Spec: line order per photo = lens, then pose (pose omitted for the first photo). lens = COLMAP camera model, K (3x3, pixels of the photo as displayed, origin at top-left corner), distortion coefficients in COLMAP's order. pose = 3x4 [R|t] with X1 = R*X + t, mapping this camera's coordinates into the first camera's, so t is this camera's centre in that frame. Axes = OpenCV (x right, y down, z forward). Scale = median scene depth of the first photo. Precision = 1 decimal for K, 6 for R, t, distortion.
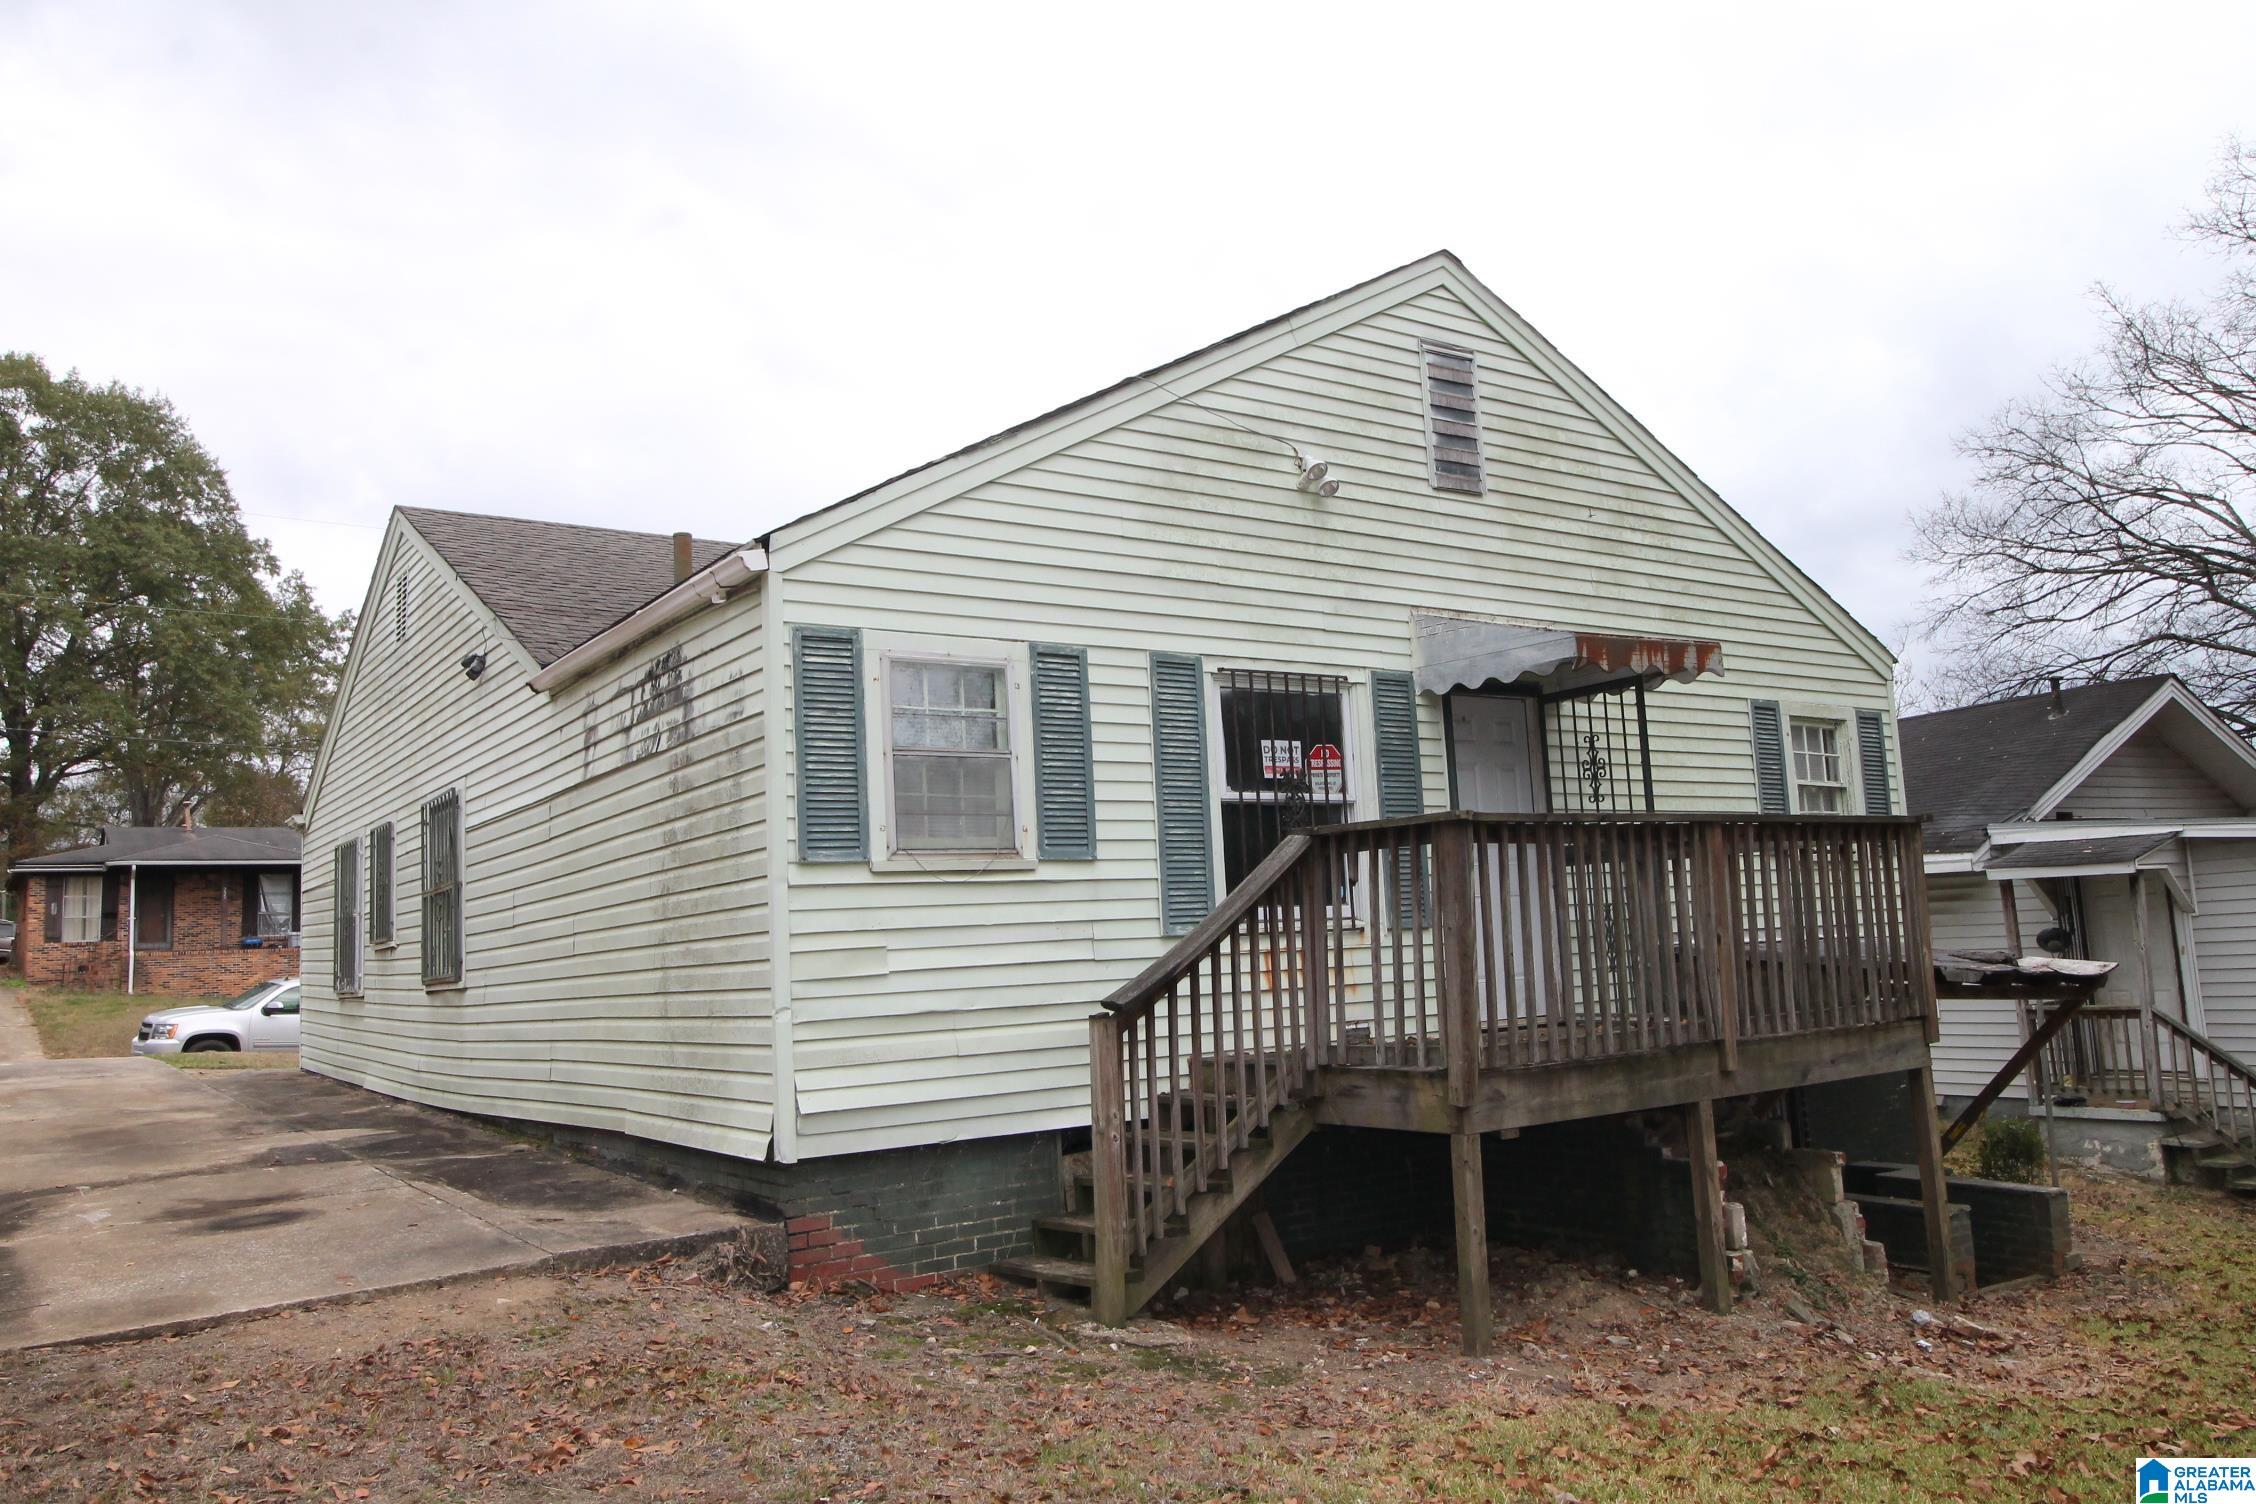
lens RADIAL K [[1679.2, 0, 1129.3], [0, 1679.2, 755.5], [0, 0, 1]] dist [0.007455, 0.002584]
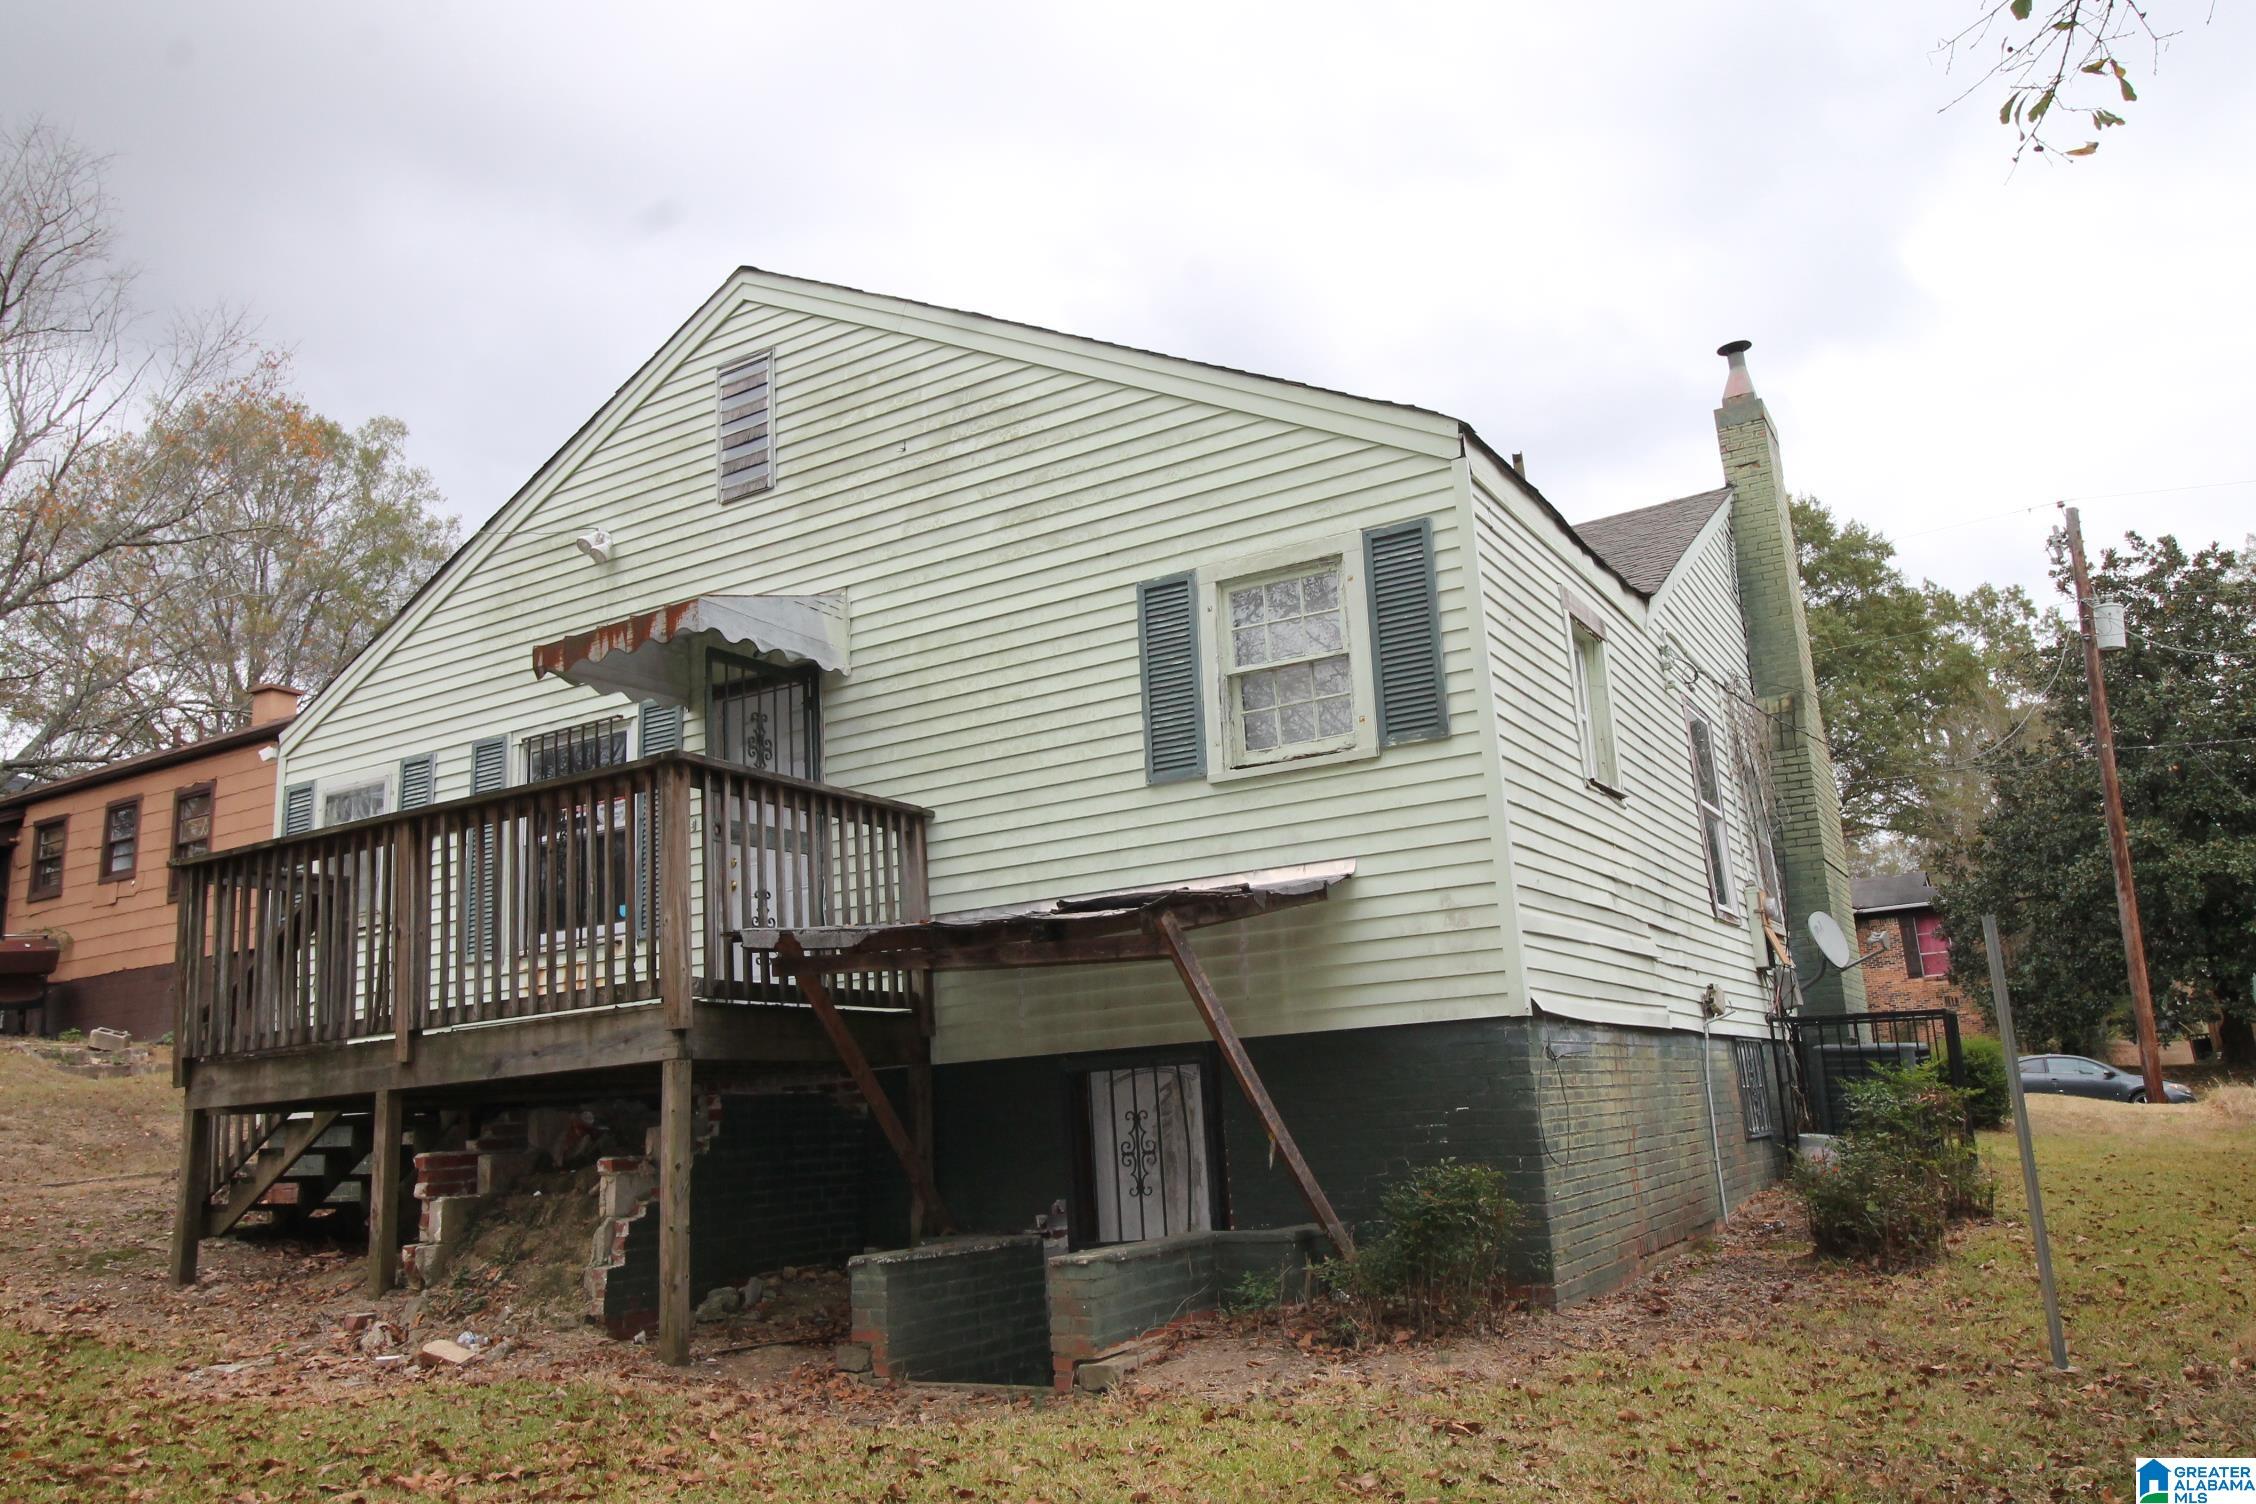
lens RADIAL K [[1679.2, 0, 1126.3], [0, 1679.2, 758.1], [0, 0, 1]] dist [0.007455, 0.002584]
pose [[0.425492, -0.173363, -0.888201, 1.147108], [0.145696, 0.981799, -0.121836, 0.150774], [0.893157, -0.077567, 0.443006, 0.739028]]
